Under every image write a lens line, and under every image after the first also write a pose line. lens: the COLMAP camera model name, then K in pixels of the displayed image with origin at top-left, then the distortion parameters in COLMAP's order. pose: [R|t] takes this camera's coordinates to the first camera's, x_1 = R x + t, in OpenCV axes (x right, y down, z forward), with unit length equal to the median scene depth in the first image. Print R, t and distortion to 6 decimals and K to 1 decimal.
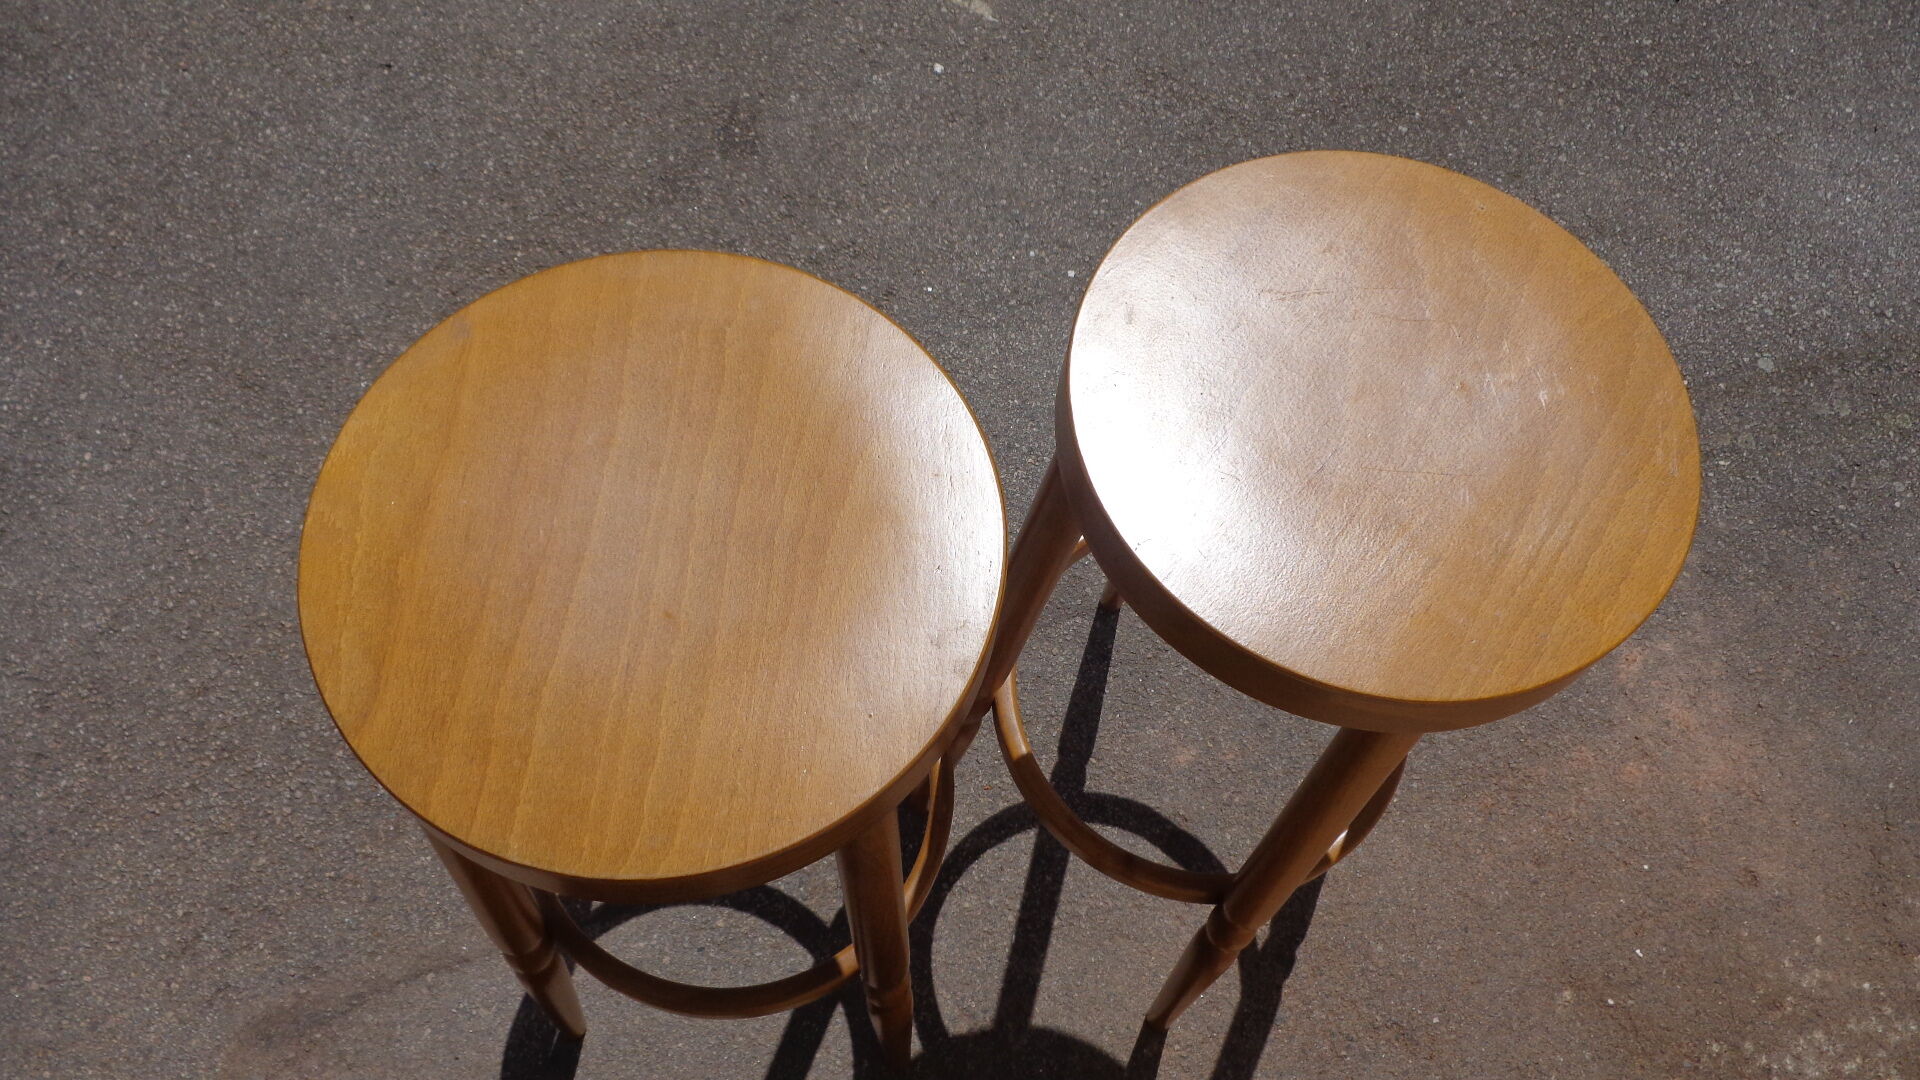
lens RADIAL K [[1426.4, 0, 973.5], [0, 1426.4, 546.6], [0, 0, 1]] dist [-0.018578, 0.011031]
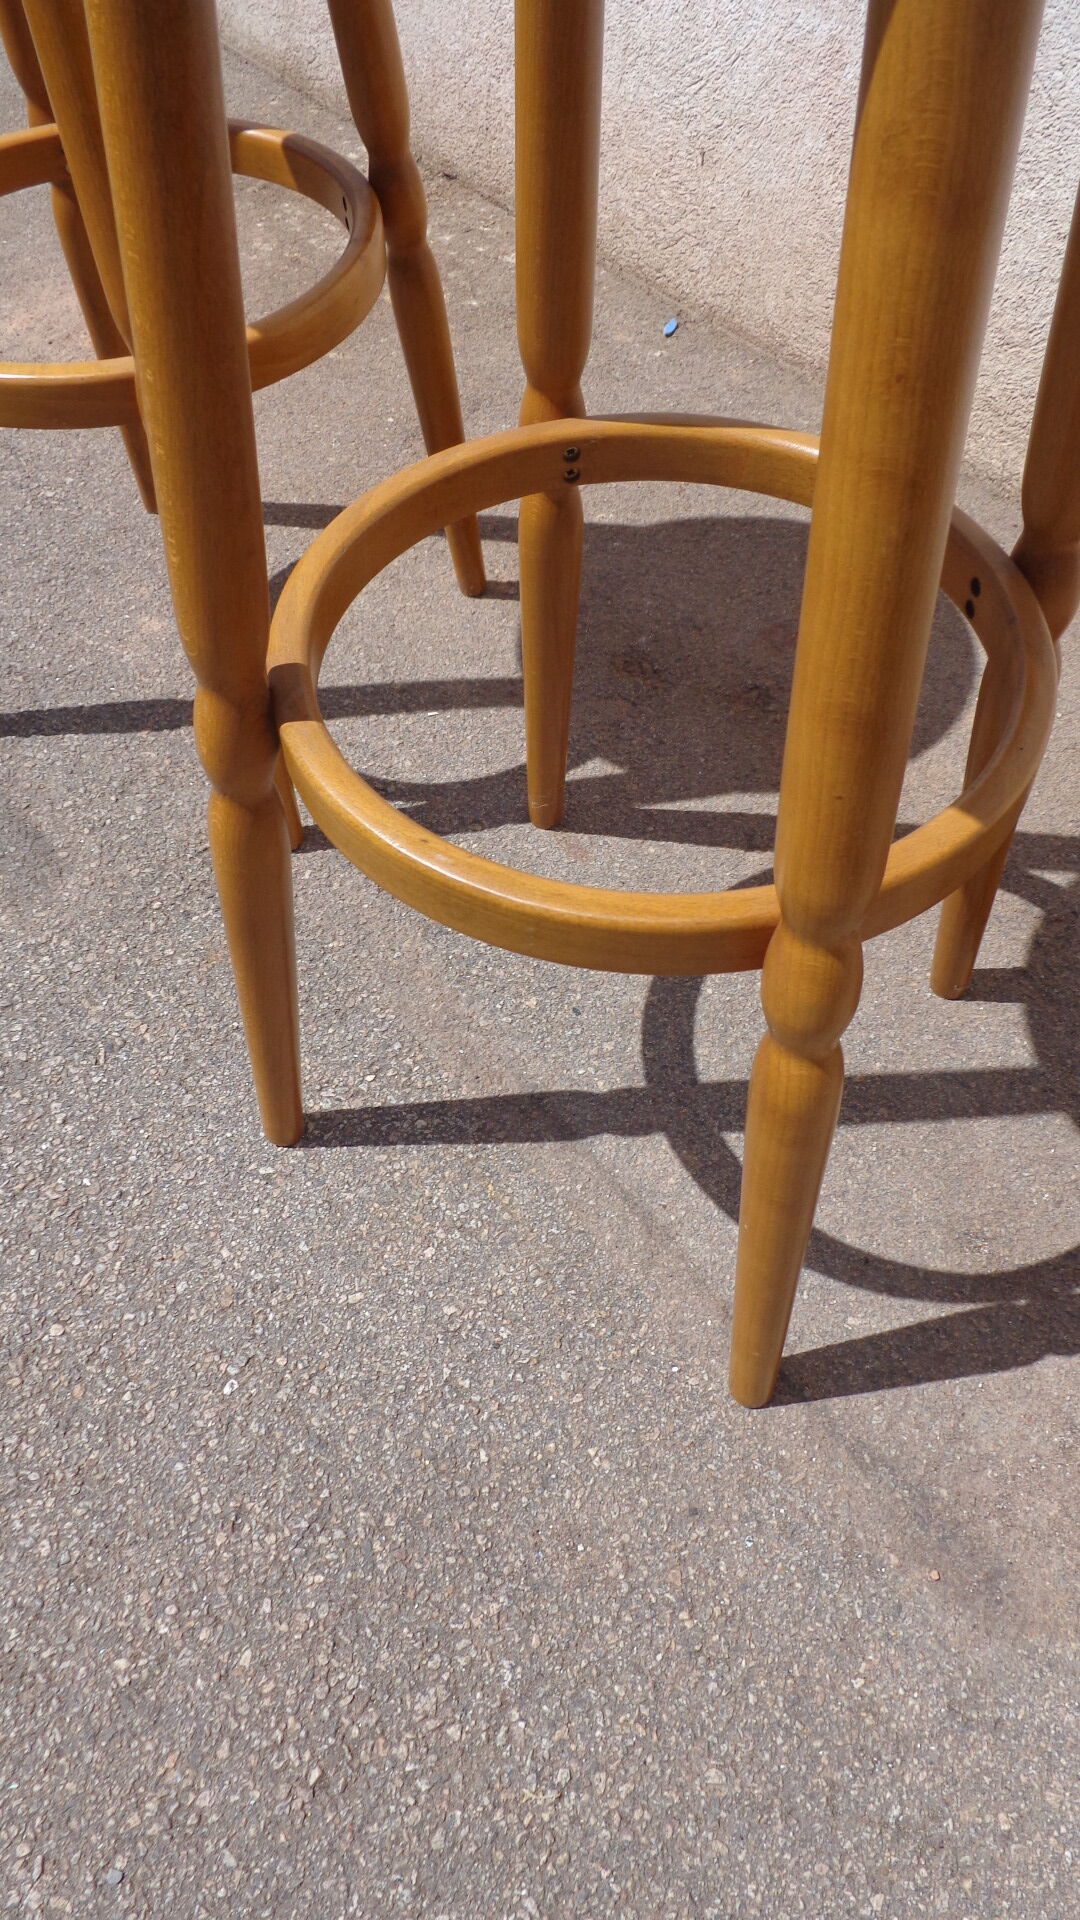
lens RADIAL K [[1426.4, 0, 544.3], [0, 1426.4, 952.5], [0, 0, 1]] dist [-0.018578, 0.011031]
pose [[-0.309295, -0.782175, 0.540869, -0.516081], [0.863458, 0.007330, 0.504367, -0.066374], [-0.398468, 0.623016, 0.673108, 0.525568]]
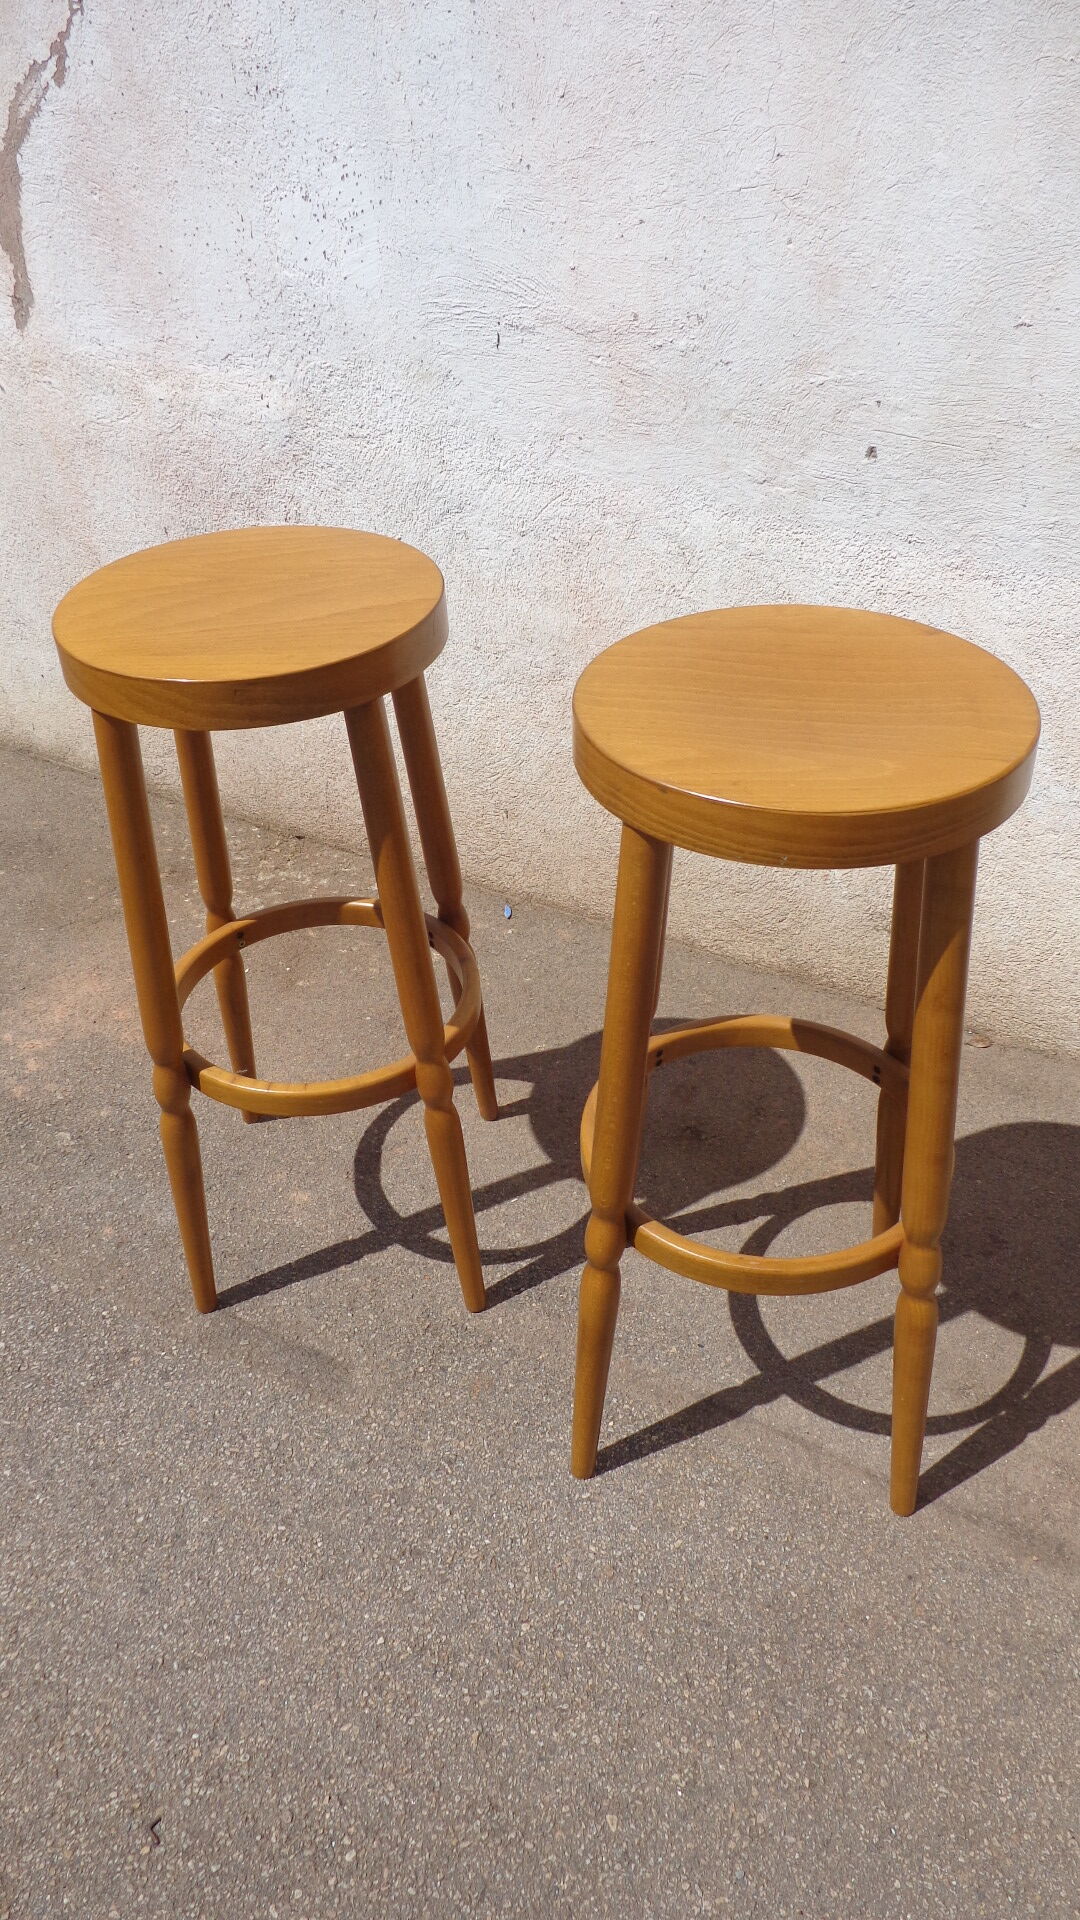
lens RADIAL K [[1426.4, 0, 550.1], [0, 1426.4, 947.6], [0, 0, 1]] dist [-0.018578, 0.011031]
pose [[-0.653005, -0.486032, 0.580824, -0.601484], [0.681824, -0.043414, 0.730227, -0.594091], [-0.329698, 0.872862, 0.359738, 0.350776]]
